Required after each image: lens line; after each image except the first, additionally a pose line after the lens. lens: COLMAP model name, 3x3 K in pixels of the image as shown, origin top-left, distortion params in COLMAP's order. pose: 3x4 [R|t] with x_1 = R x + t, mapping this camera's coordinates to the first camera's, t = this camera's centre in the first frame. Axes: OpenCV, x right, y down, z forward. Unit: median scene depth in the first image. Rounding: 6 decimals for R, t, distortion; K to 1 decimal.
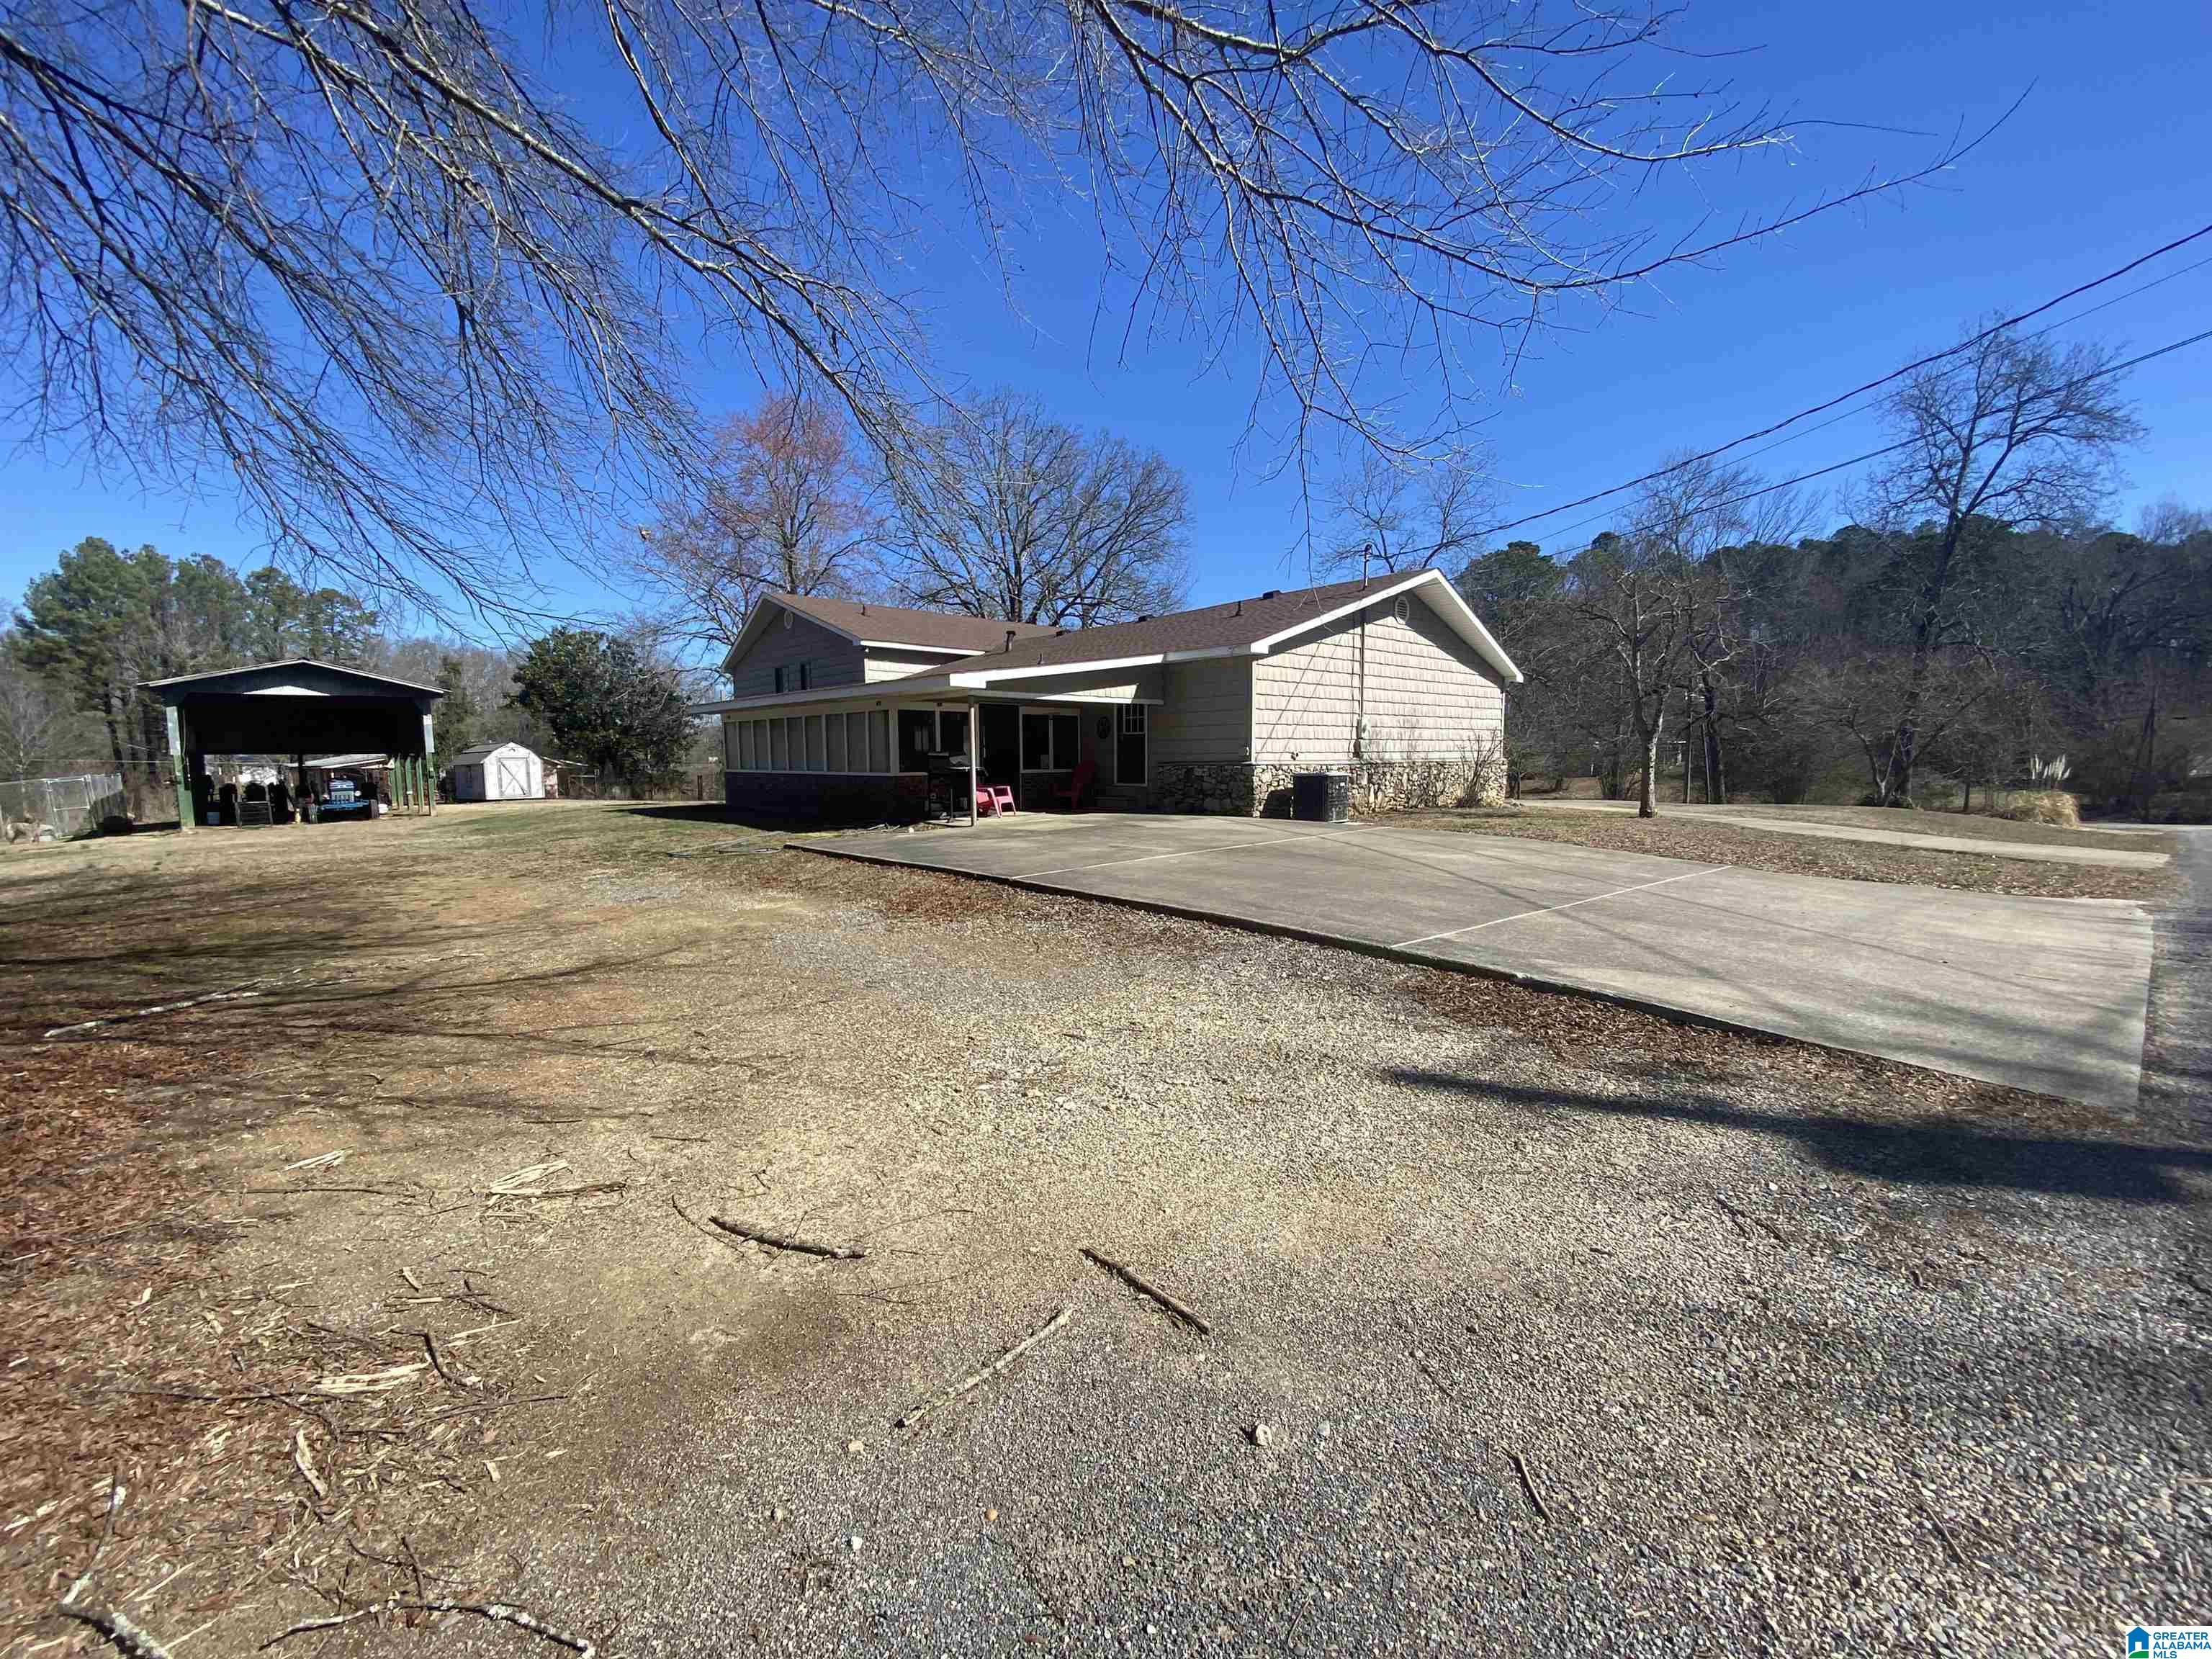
lens RADIAL K [[893.3, 0, 1111.5], [0, 893.3, 819.9], [0, 0, 1]] dist [0.002926, -0.006795]
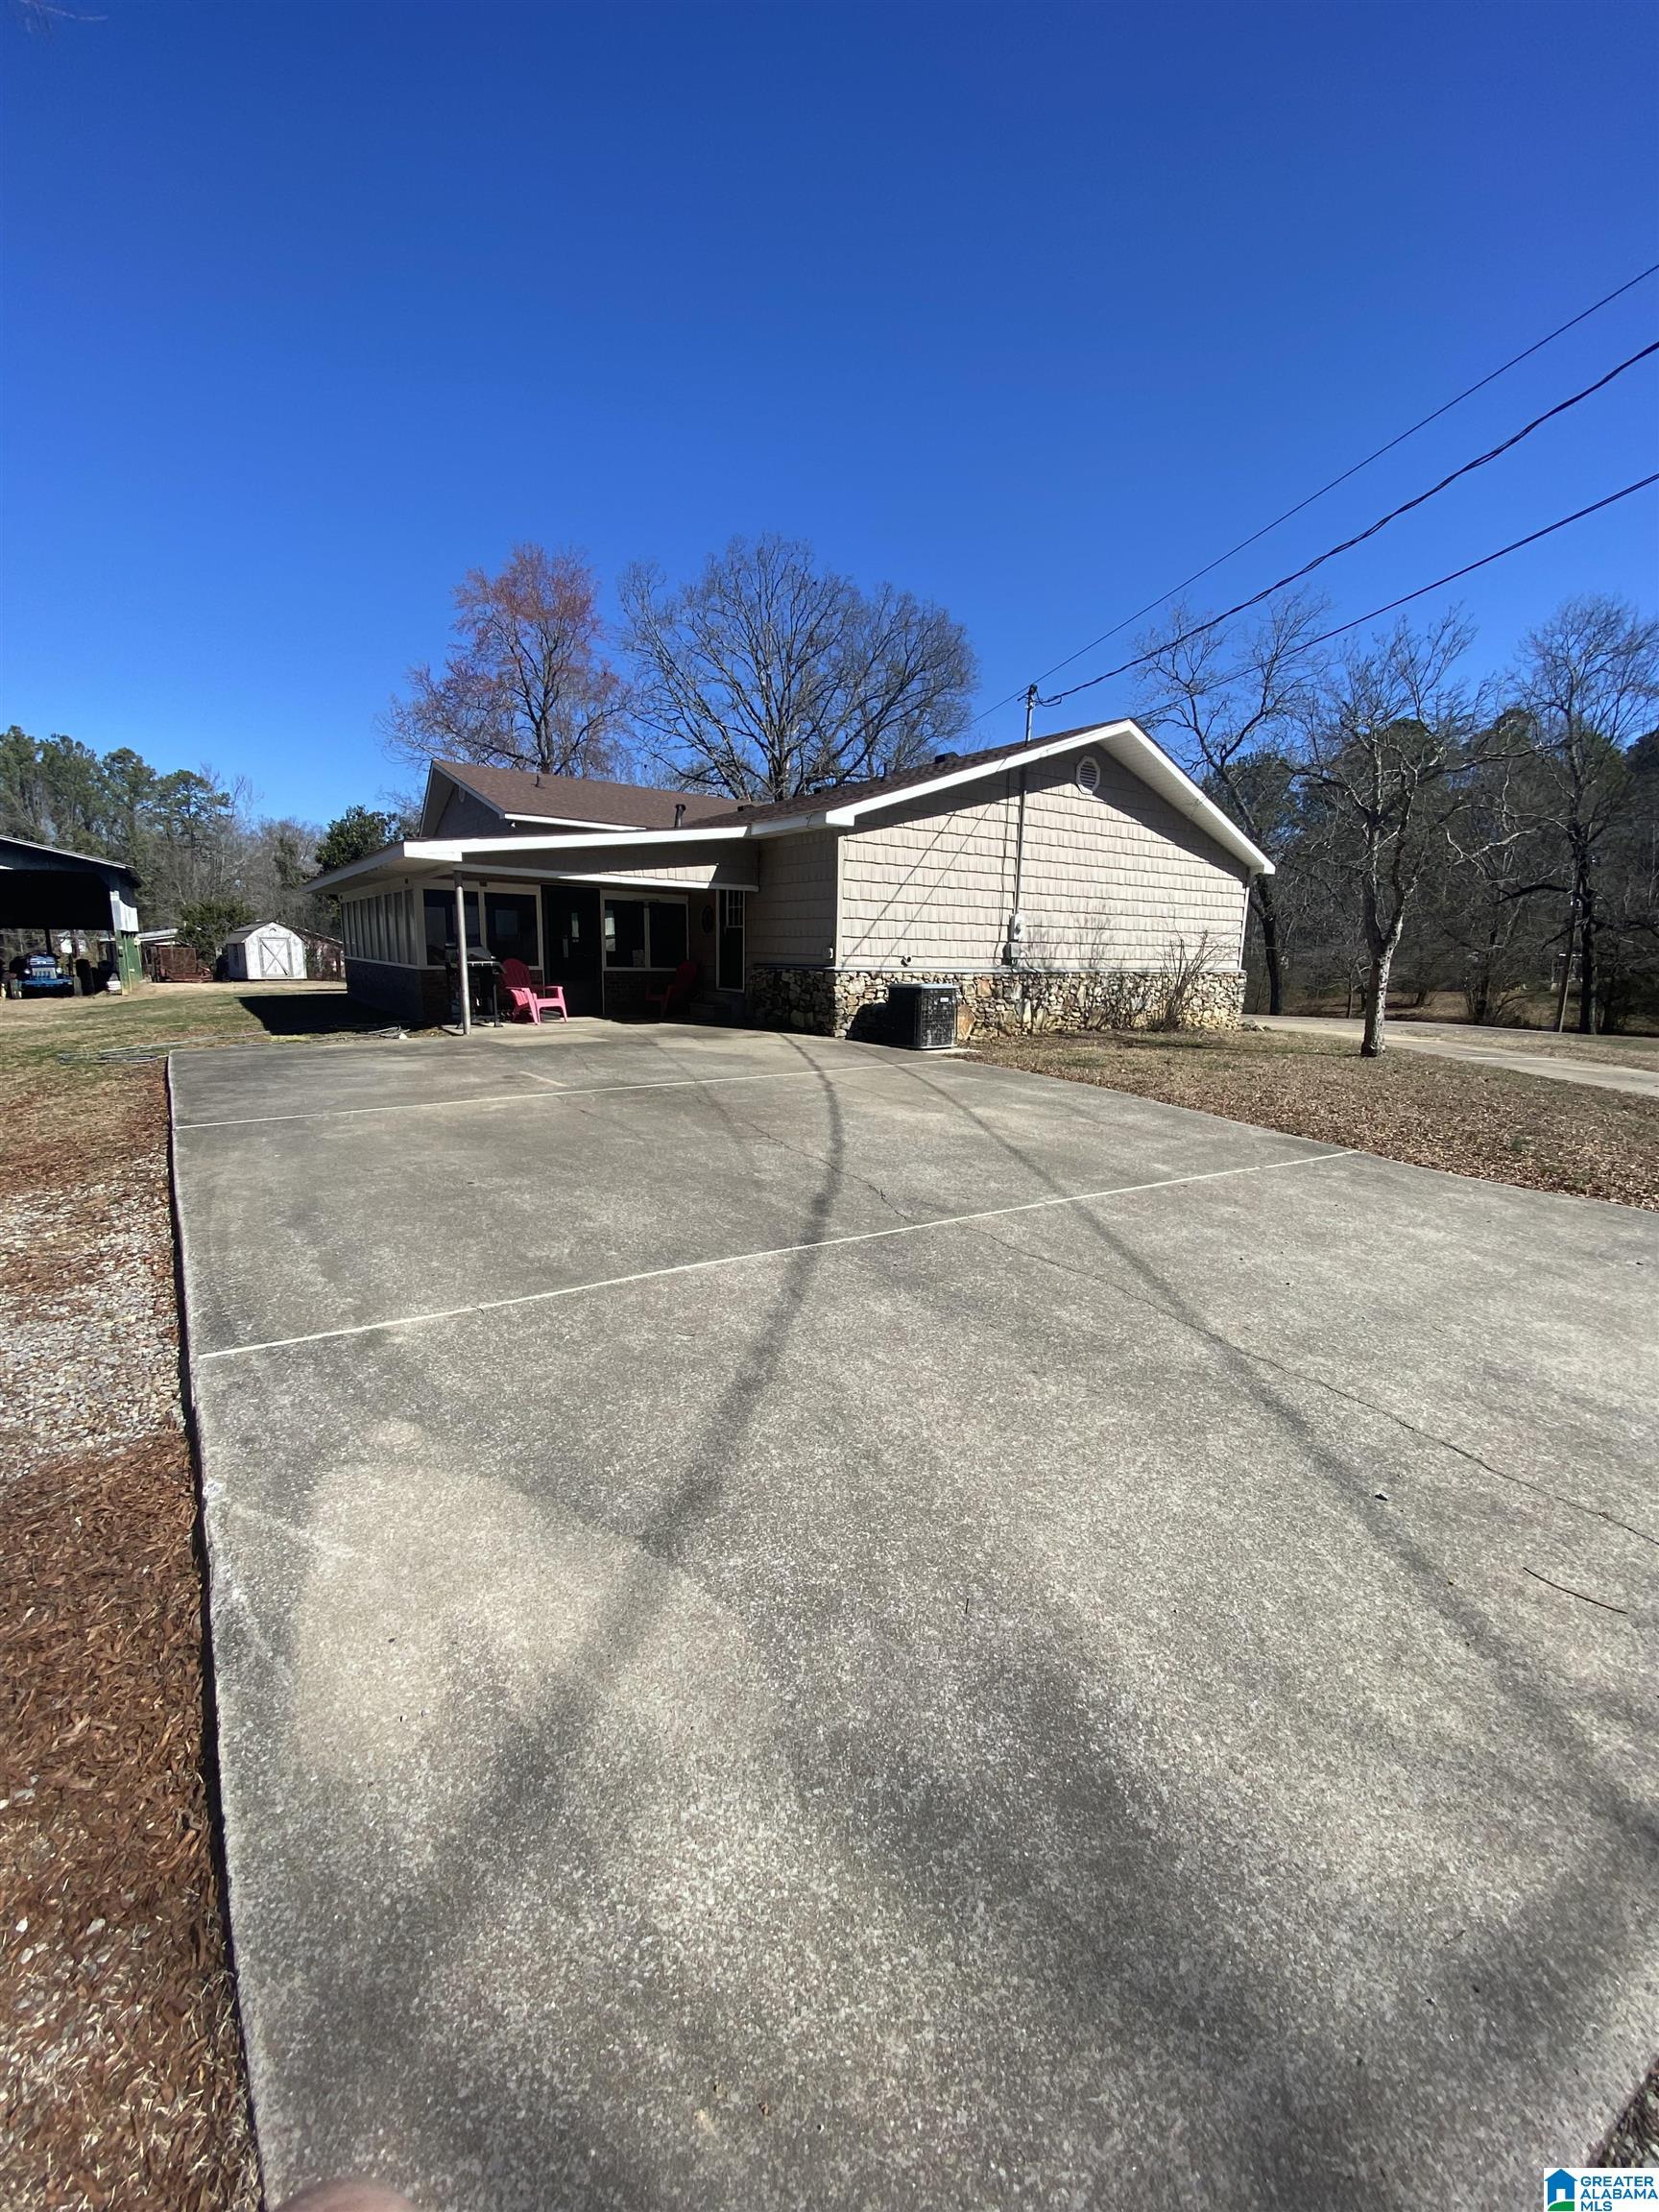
lens RADIAL K [[893.3, 0, 825.4], [0, 893.3, 1107.7], [0, 0, 1]] dist [0.002926, -0.006795]
pose [[0.990699, 0.050001, -0.126551, 0.221753], [-0.036725, 0.993778, 0.105150, -0.020915], [0.131021, -0.099524, 0.986371, 0.179516]]
